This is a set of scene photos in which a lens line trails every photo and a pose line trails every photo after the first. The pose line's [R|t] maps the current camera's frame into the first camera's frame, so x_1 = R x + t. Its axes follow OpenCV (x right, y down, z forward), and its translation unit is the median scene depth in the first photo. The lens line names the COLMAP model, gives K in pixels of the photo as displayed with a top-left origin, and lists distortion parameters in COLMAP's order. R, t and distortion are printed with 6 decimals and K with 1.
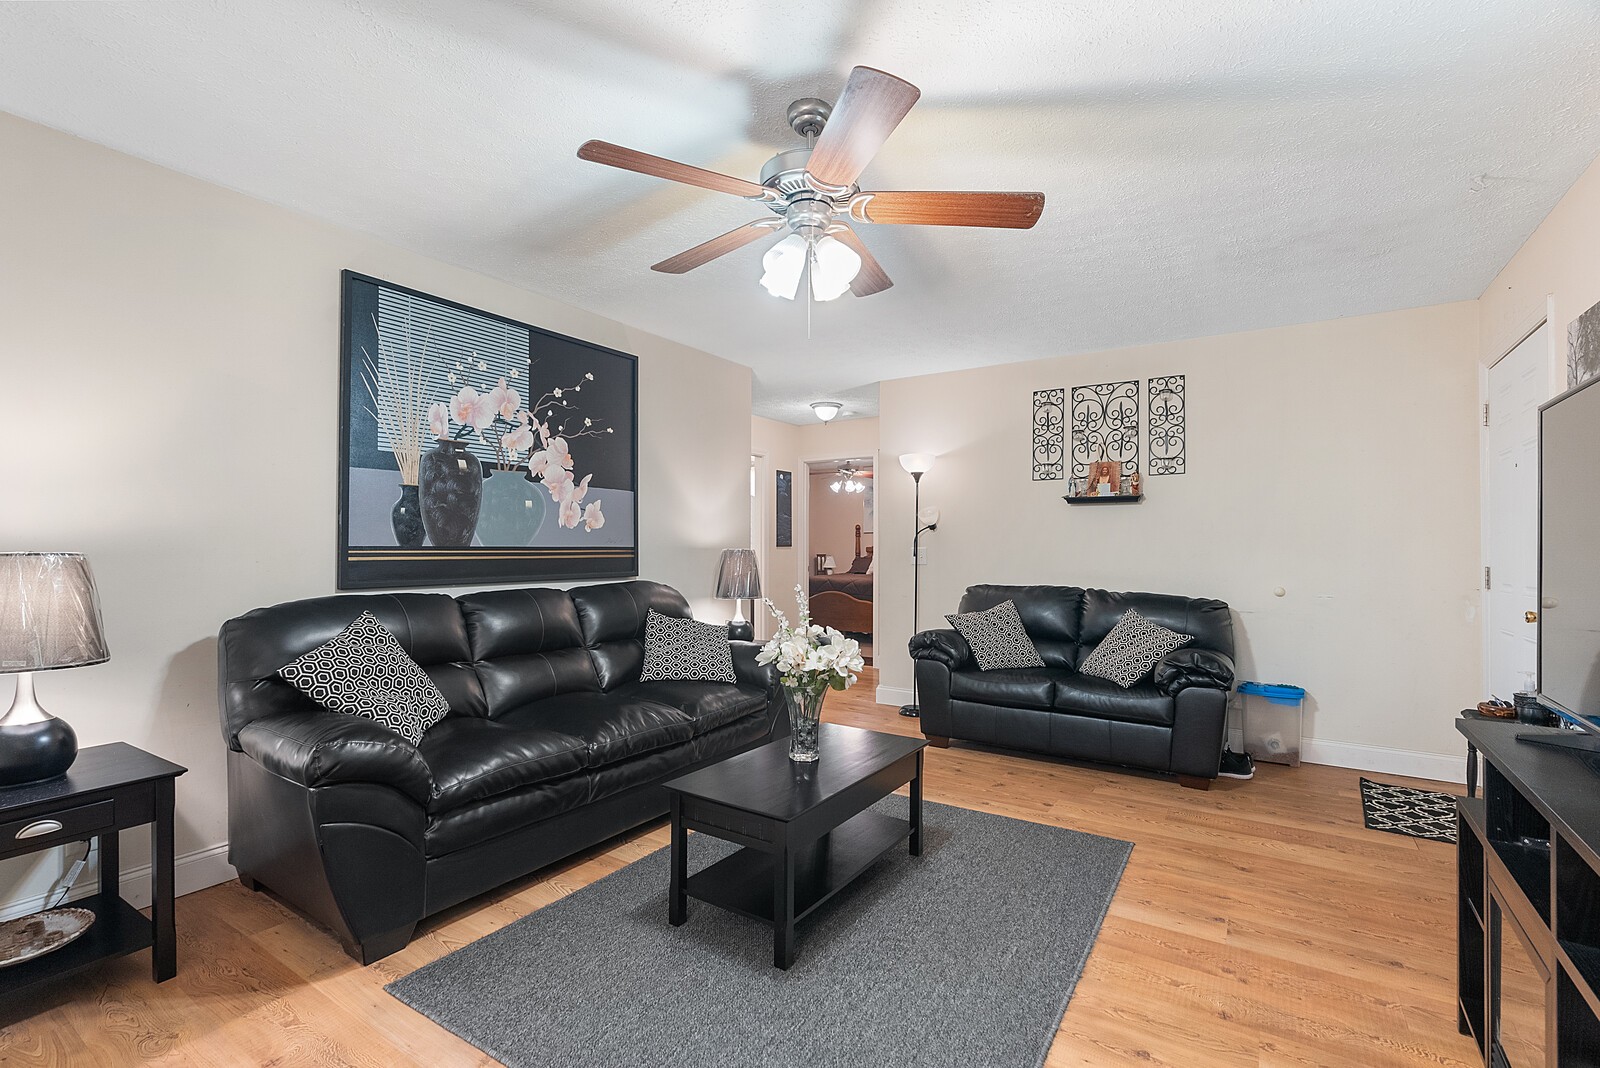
lens RADIAL K [[723.9, 0, 801.4], [0, 723.9, 531.1], [0, 0, 1]] dist [-0.008614, 0.000149]
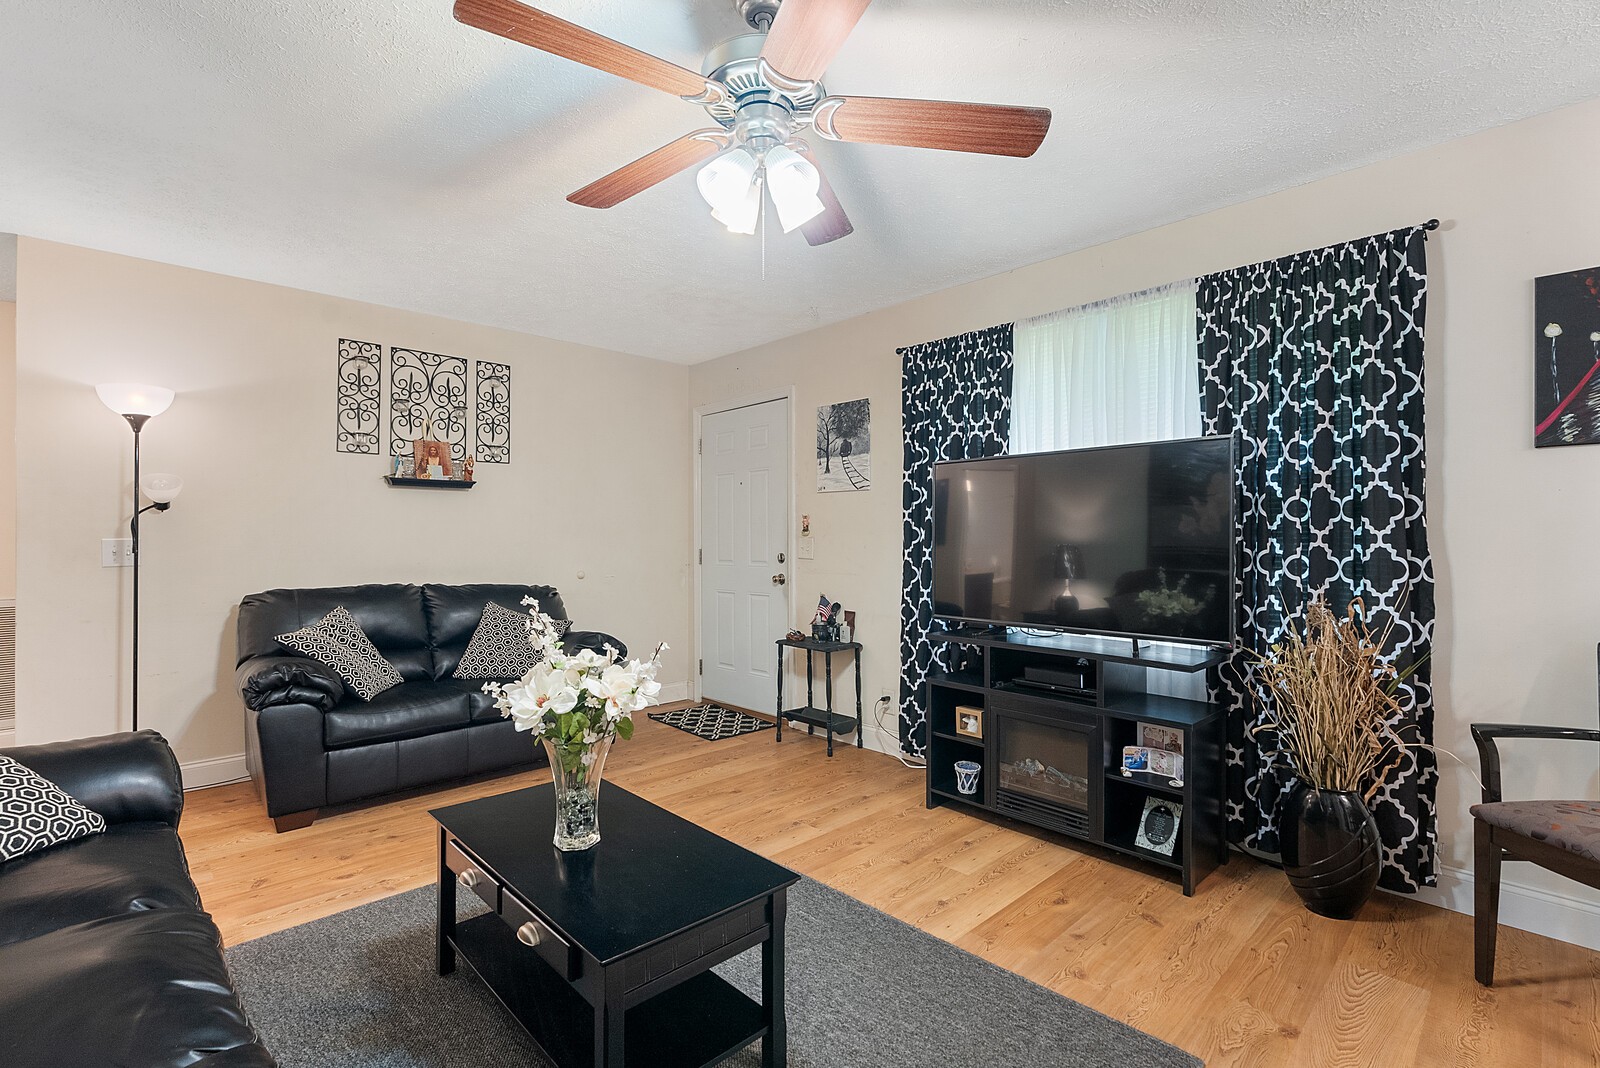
lens RADIAL K [[723.9, 0, 801.4], [0, 723.9, 531.1], [0, 0, 1]] dist [-0.008614, 0.000149]
pose [[0.217818, 0.004051, 0.975981, -0.361803], [-0.019591, 0.999808, 0.000223, 0.006227], [-0.975793, -0.019169, 0.217856, 0.374082]]
